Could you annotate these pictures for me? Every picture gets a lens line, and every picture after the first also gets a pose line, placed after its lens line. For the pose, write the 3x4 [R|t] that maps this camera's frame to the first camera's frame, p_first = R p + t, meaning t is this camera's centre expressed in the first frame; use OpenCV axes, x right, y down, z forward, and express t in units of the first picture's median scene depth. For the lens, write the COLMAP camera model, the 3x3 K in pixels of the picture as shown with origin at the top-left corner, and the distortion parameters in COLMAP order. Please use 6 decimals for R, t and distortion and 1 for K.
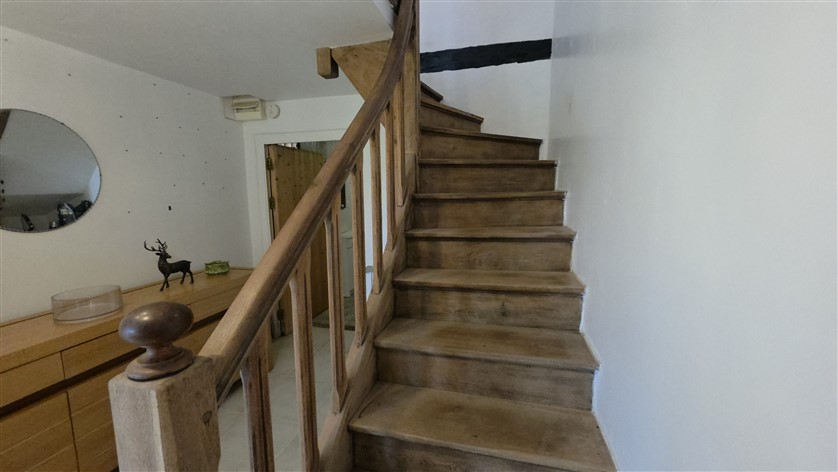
lens RADIAL K [[331.6, 0, 418.9], [0, 331.6, 234.1], [0, 0, 1]] dist [-0.007965, -0.000883]
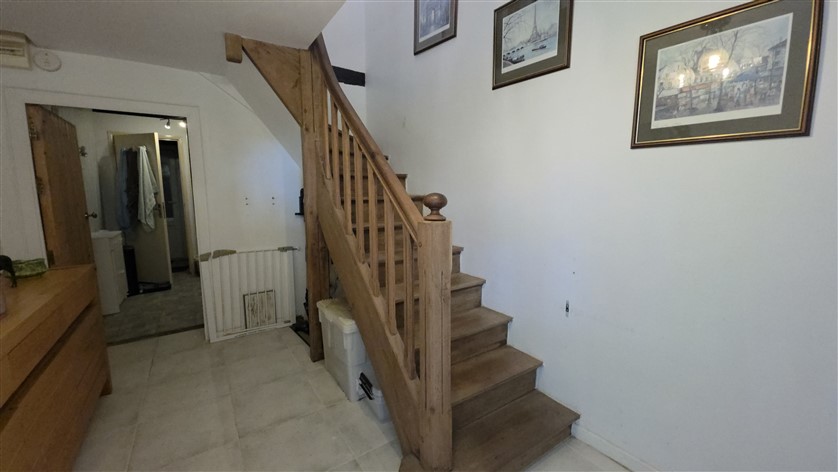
lens RADIAL K [[331.6, 0, 416.9], [0, 331.6, 233.3], [0, 0, 1]] dist [-0.007965, -0.000883]
pose [[0.661202, -0.089146, 0.744892, -0.481957], [0.098622, 0.994627, 0.031492, 0.074002], [-0.743697, 0.052640, 0.666441, -0.091033]]
